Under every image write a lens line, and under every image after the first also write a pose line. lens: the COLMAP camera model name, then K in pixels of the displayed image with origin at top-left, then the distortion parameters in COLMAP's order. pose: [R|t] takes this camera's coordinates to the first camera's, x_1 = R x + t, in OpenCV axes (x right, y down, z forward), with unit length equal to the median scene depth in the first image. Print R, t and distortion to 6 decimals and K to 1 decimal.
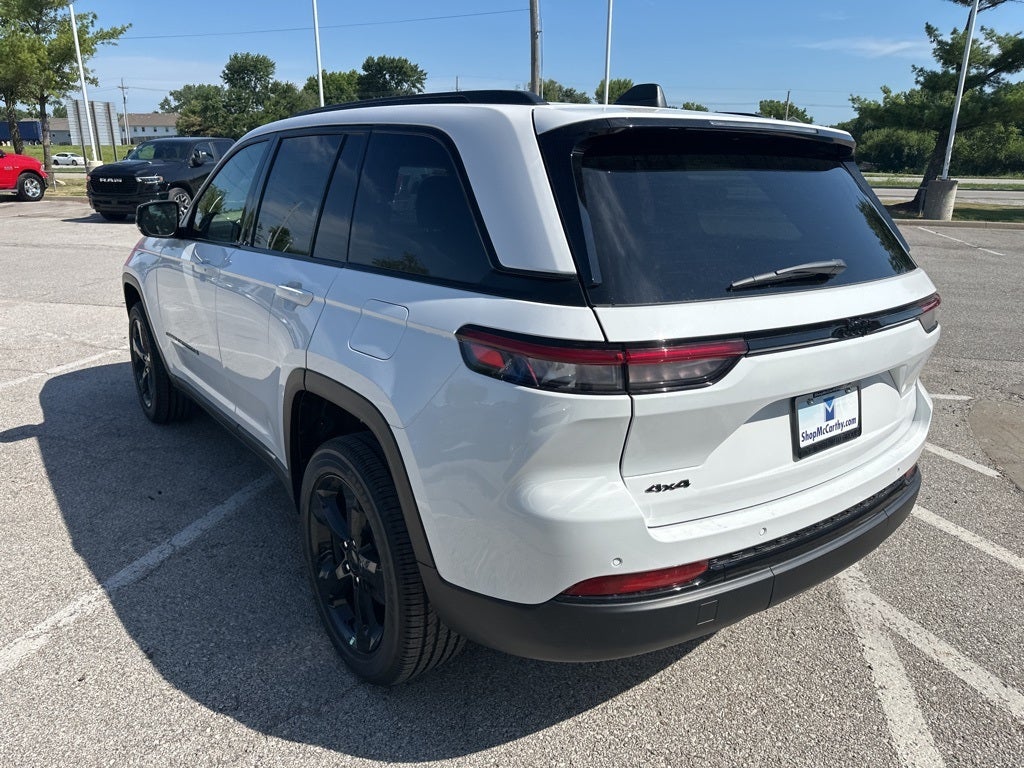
lens RADIAL K [[727.3, 0, 512.0], [0, 727.3, 384.0], [0, 0, 1]] dist [0.017222, -0.020717]
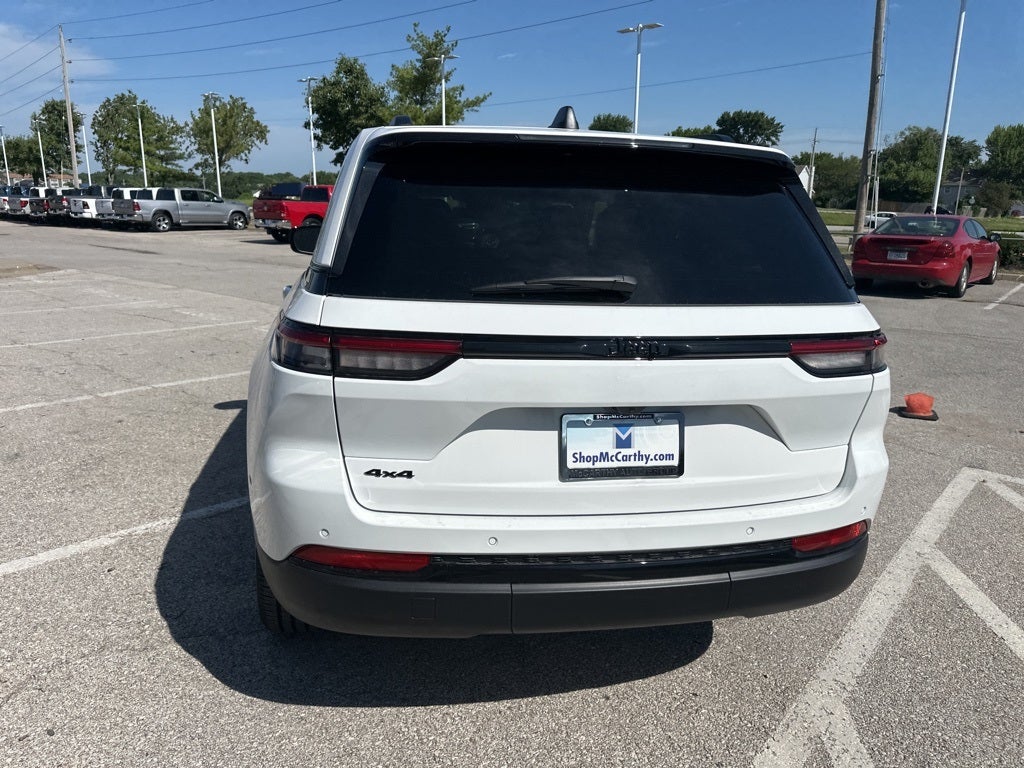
lens RADIAL K [[733.5, 0, 510.8], [0, 733.5, 376.6], [0, 0, 1]] dist [0.005227, -0.004630]
pose [[0.897095, 0.108363, -0.428343, 0.512587], [-0.141698, 0.988812, -0.046614, 0.017218], [0.418500, 0.102513, 0.902413, 0.066952]]
